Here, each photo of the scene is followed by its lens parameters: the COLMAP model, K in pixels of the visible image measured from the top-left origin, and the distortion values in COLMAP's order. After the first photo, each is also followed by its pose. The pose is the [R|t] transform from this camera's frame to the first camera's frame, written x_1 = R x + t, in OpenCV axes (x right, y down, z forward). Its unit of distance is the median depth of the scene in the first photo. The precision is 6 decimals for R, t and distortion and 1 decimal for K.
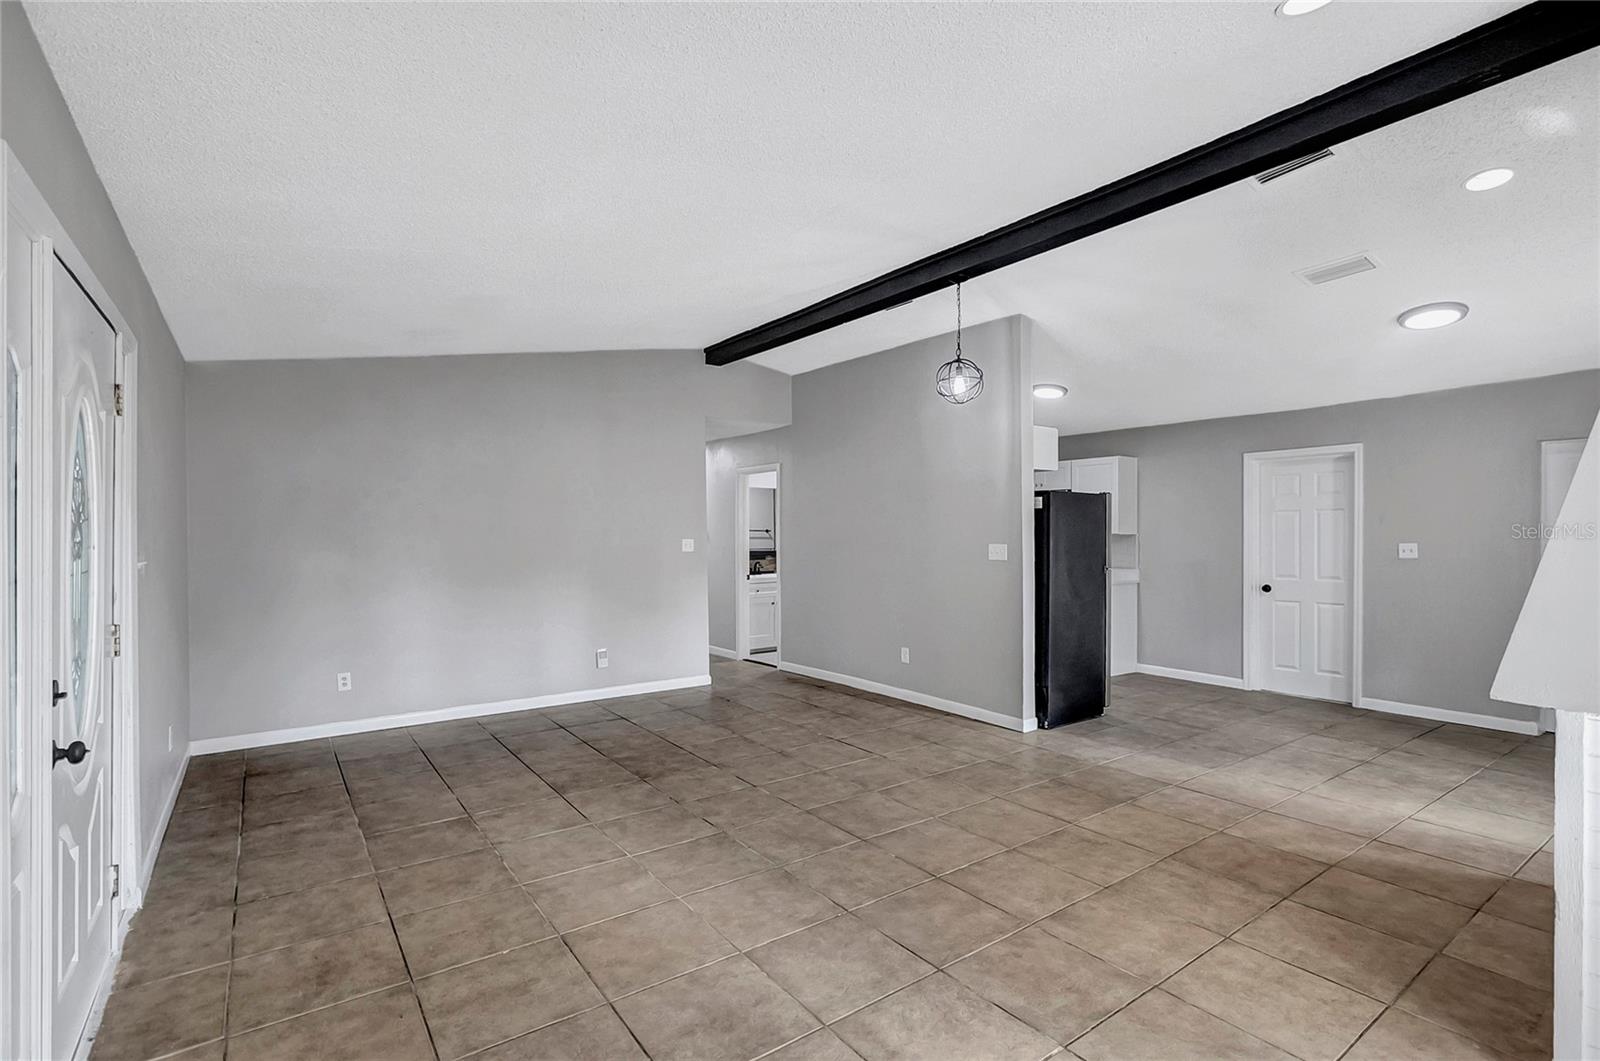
lens RADIAL K [[750.3, 0, 800.0], [0, 750.3, 530.5], [0, 0, 1]] dist [-0.002896, 0.000434]
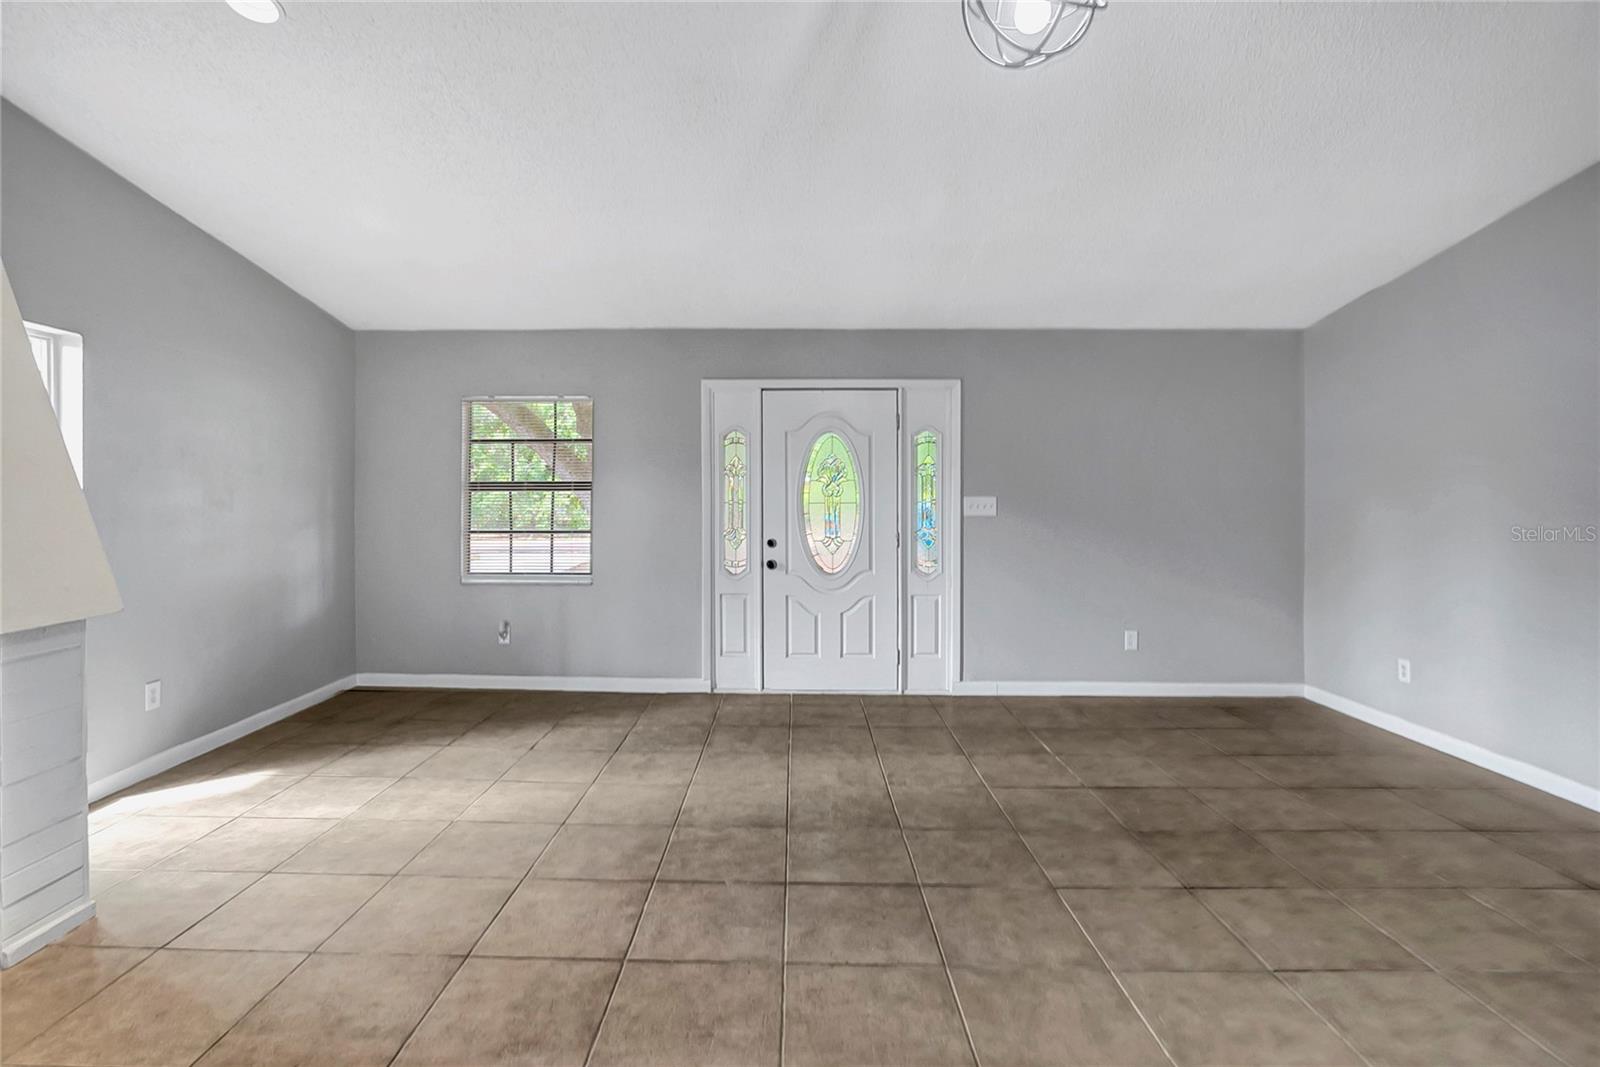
lens RADIAL K [[771.7, 0, 790.1], [0, 771.7, 505.5], [0, 0, 1]] dist [-0.013321, 0.000838]
pose [[-0.593027, 0.005255, -0.805165, 0.610082], [0.001990, 0.999985, 0.005060, 0.020103], [0.805180, 0.001398, -0.593029, 1.258568]]
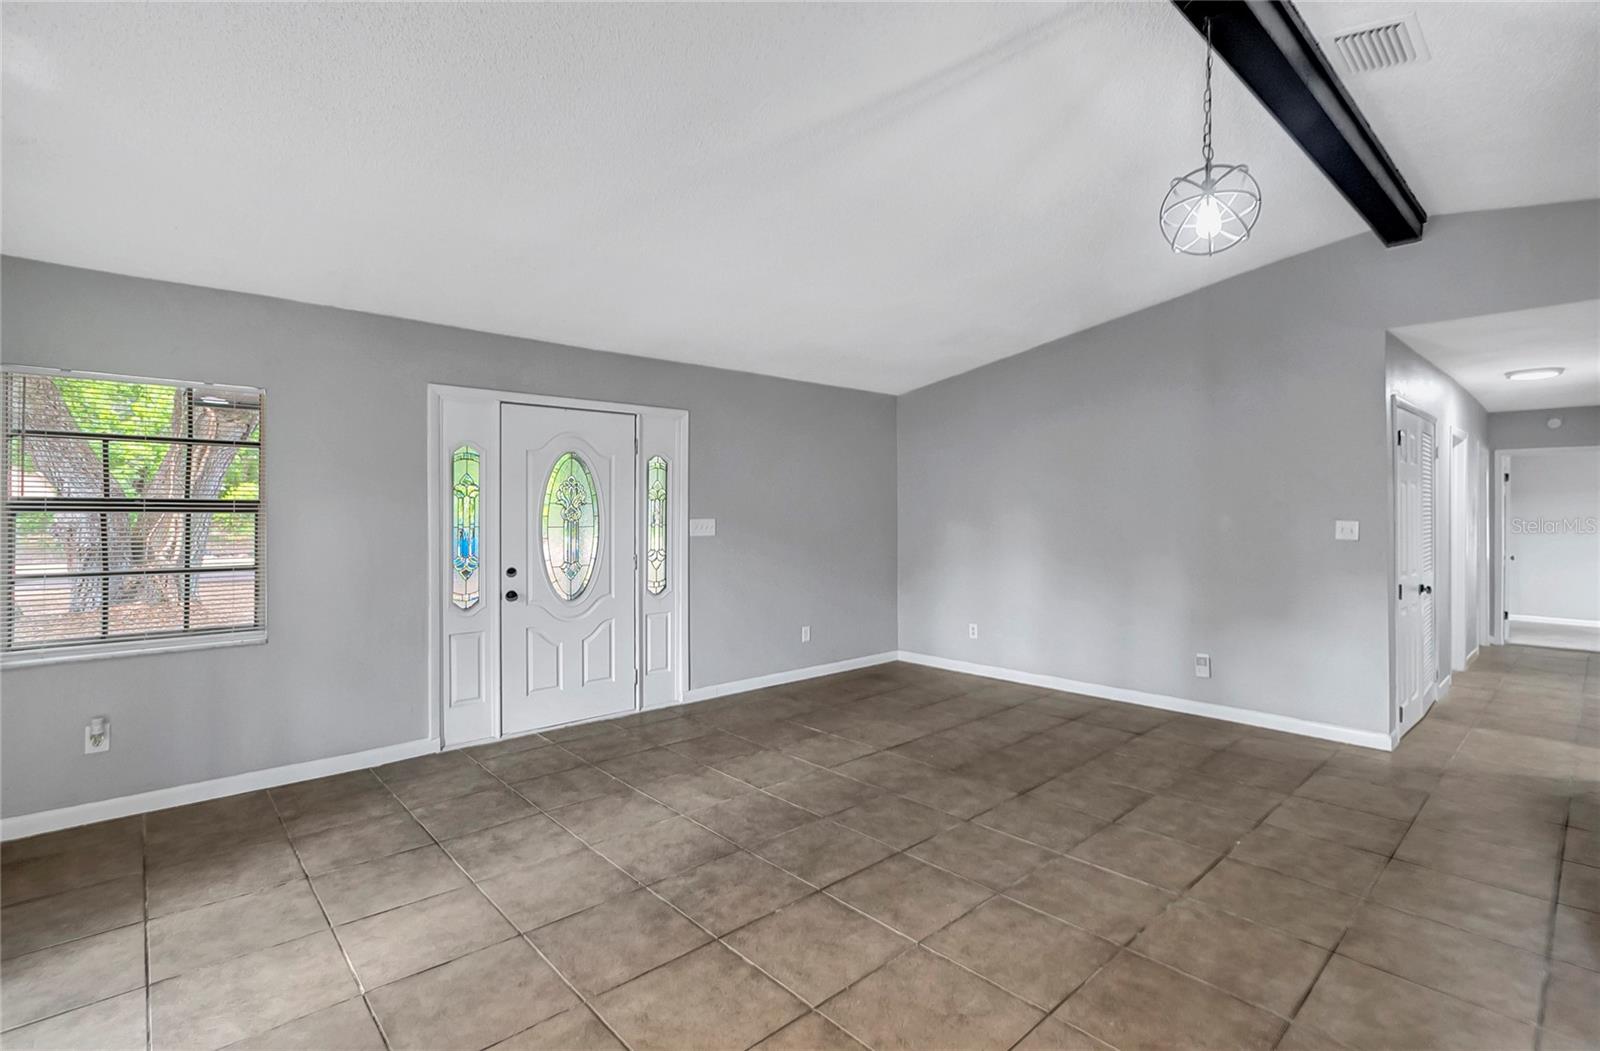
lens RADIAL K [[729.0, 0, 818.1], [0, 729.0, 511.5], [0, 0, 1]] dist [-0.018514, 0.000931]
pose [[0.131738, -0.001375, -0.991284, 0.743518], [0.005113, 0.999987, -0.000707, 0.000432], [0.991271, -0.004975, 0.131743, 0.769164]]
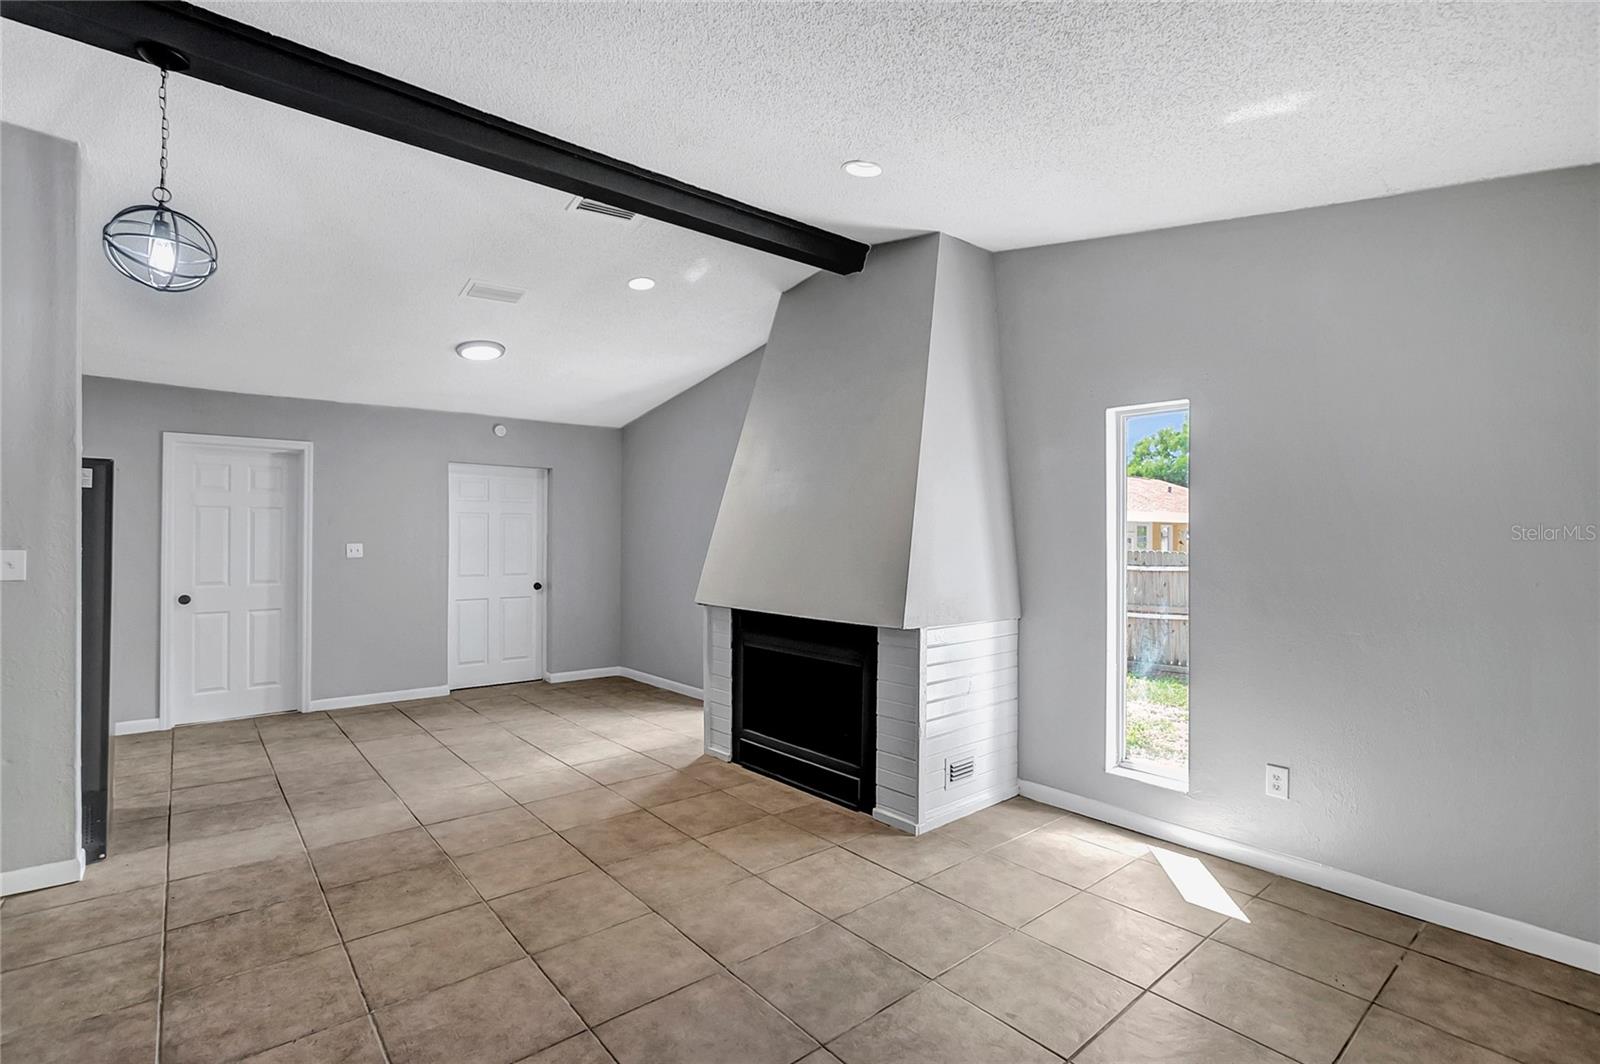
lens RADIAL K [[735.7, 0, 800.0], [0, 735.7, 532.0], [0, 0, 1]] dist [-0.004134, 0.000478]
pose [[-0.076334, 0.011467, 0.997016, -0.392058], [-0.013659, 0.999828, -0.012545, 0.007382], [-0.996989, -0.014576, -0.076164, 0.660221]]
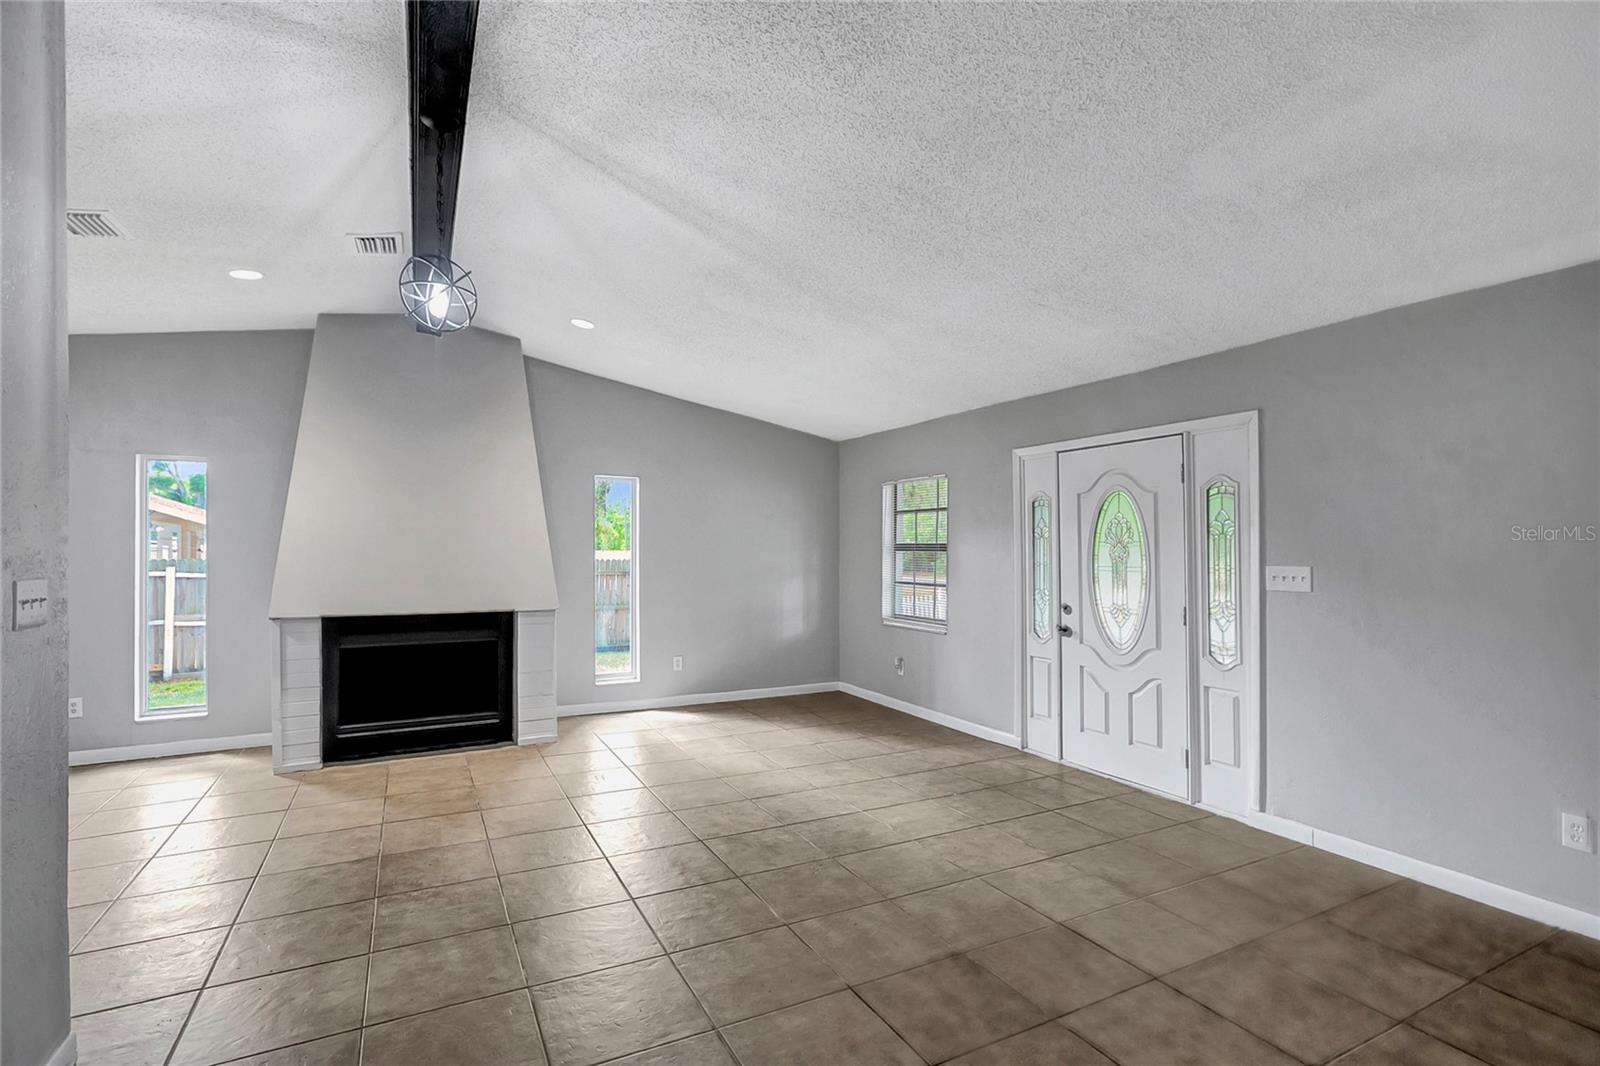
lens RADIAL K [[779.0, 0, 800.0], [0, 779.0, 533.0], [0, 0, 1]] dist [-0.000642, 0.000271]
pose [[-0.990687, -0.003668, 0.136107, -0.176183], [-0.006866, 0.999711, -0.023038, -0.002068], [-0.135983, -0.023758, -0.990426, 1.795748]]
